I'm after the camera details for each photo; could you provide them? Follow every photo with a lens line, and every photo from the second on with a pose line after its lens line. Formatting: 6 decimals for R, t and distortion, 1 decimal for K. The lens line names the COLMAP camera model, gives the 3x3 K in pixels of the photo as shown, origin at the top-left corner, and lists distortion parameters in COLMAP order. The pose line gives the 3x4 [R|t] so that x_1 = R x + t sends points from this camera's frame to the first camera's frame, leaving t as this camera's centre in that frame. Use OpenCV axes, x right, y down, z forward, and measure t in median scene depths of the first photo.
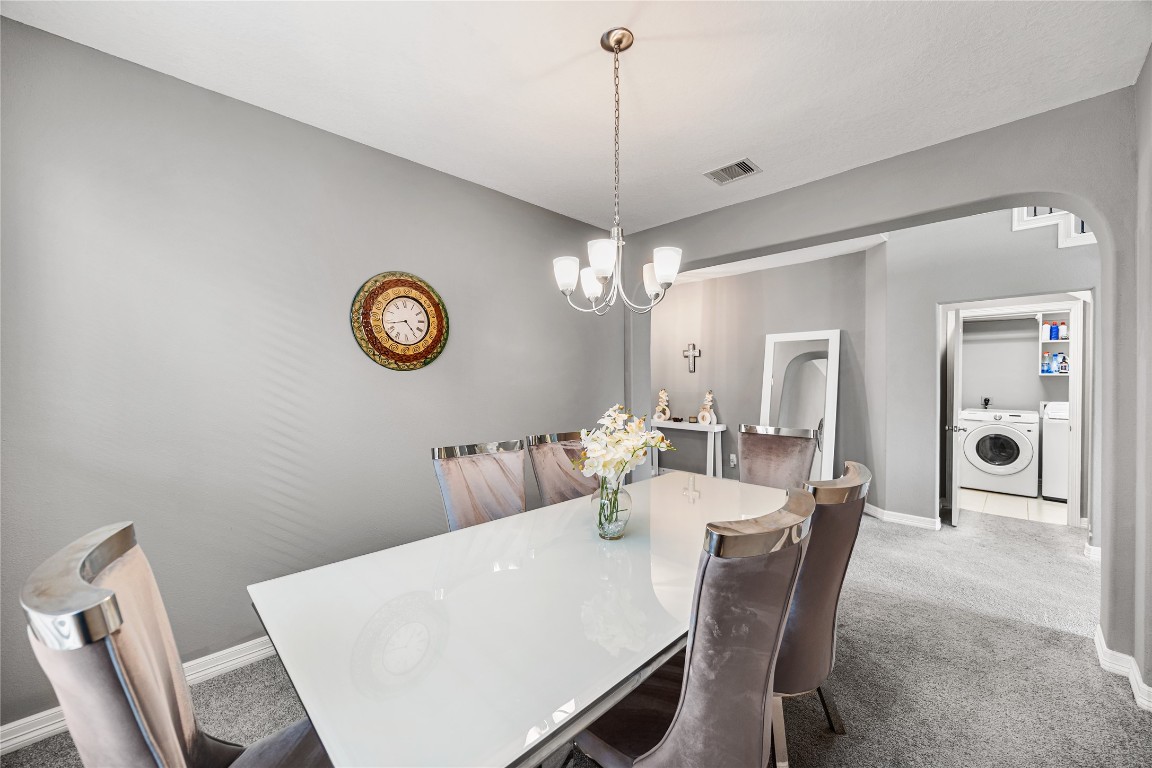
lens RADIAL K [[446.8, 0, 574.5], [0, 446.8, 376.9], [0, 0, 1]] dist [0.000116, 0.000012]
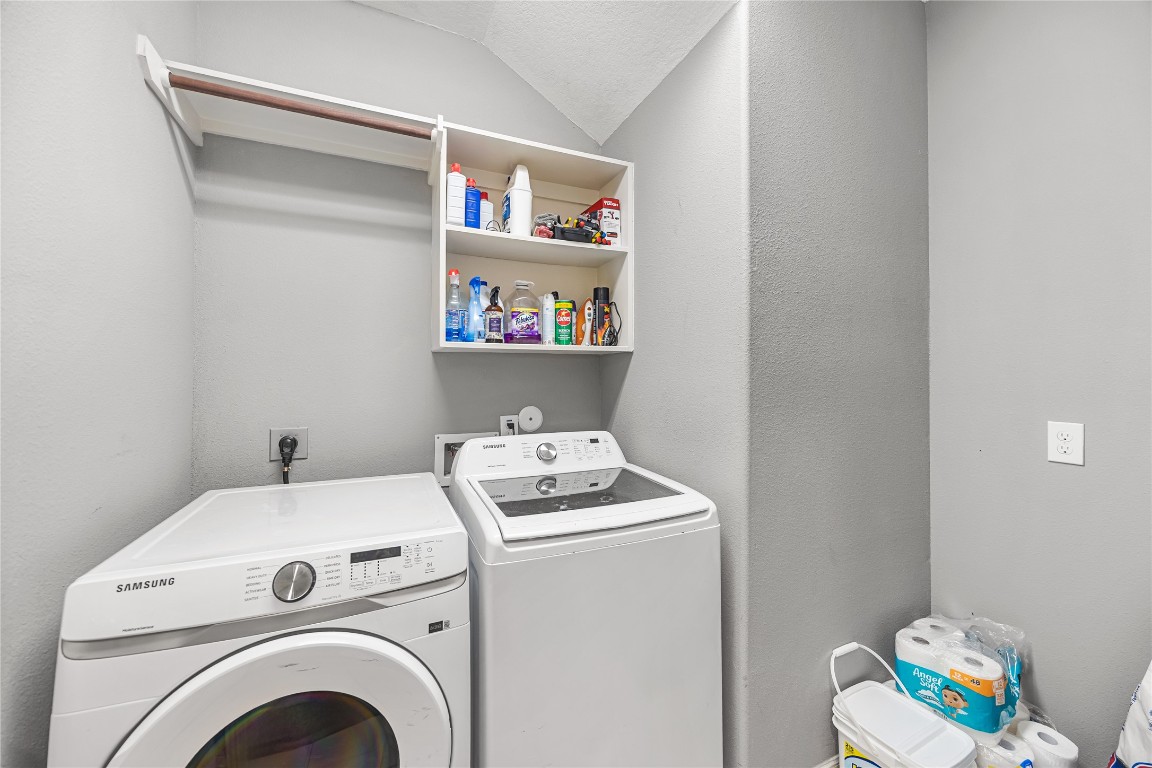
lens RADIAL K [[446.8, 0, 574.5], [0, 446.8, 376.9], [0, 0, 1]] dist [0.000116, 0.000012]
pose [[0.356972, -0.003516, 0.934108, 0.809799], [0.006277, 0.999979, 0.001365, 0.015065], [-0.934094, 0.005376, 0.356987, 0.823208]]
